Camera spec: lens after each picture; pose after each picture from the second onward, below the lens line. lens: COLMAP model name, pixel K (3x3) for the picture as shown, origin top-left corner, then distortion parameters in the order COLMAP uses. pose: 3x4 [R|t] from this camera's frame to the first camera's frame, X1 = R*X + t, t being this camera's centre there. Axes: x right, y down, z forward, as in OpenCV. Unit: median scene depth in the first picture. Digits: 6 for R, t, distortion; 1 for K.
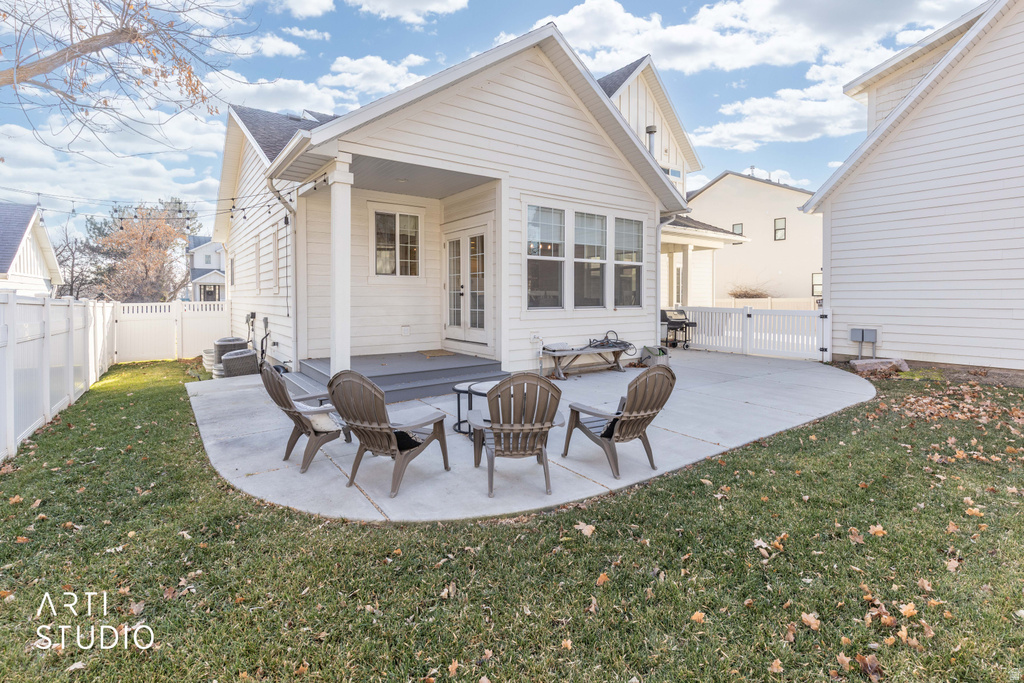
lens RADIAL K [[483.2, 0, 496.3], [0, 483.2, 308.7], [0, 0, 1]] dist [0.000831, 0.000040]
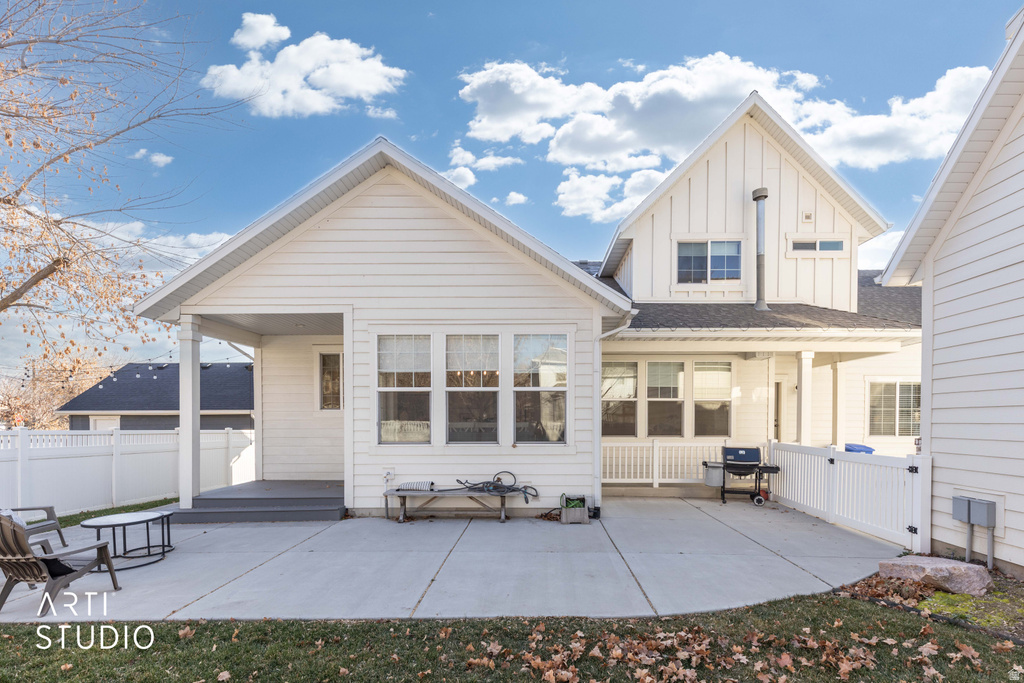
lens RADIAL K [[492.6, 0, 536.6], [0, 492.6, 422.7], [0, 0, 1]] dist [0.046261, 0.000099]
pose [[0.819162, 0.002585, -0.573556, 0.690411], [-0.013633, 0.999795, -0.014965, -0.023798], [0.573400, 0.020078, 0.819030, 0.295341]]
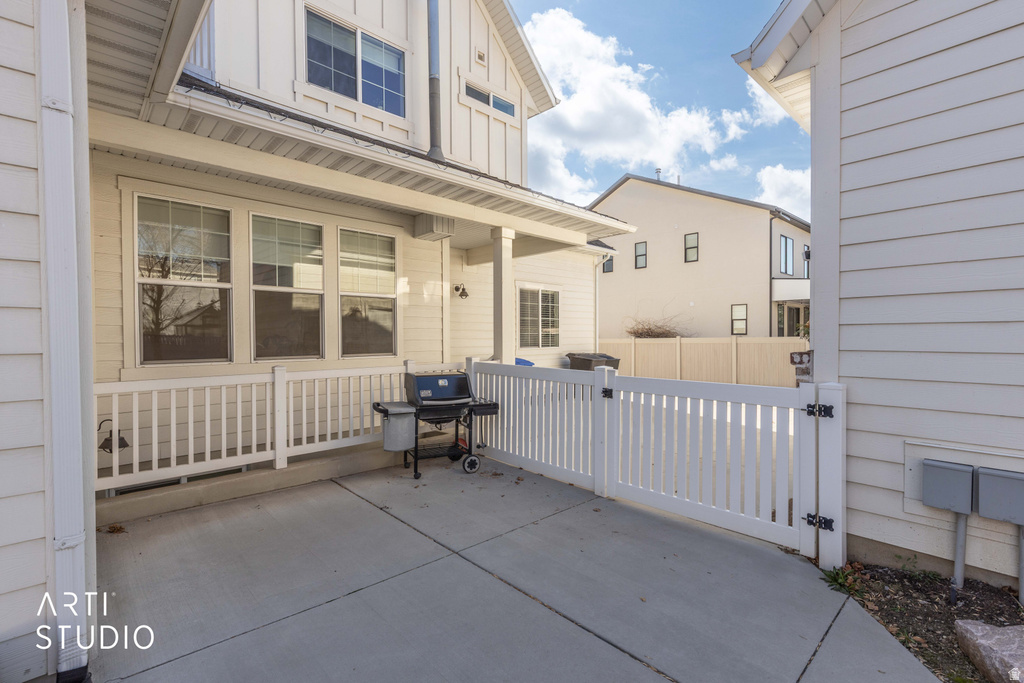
lens RADIAL K [[463.0, 0, 496.7], [0, 463.0, 345.3], [0, 0, 1]] dist [0.001393, 0.000029]
pose [[0.991823, -0.007246, 0.127412, 0.467340], [0.007419, 0.999972, -0.000888, -0.026531], [-0.127402, 0.001826, 0.991849, 0.781319]]
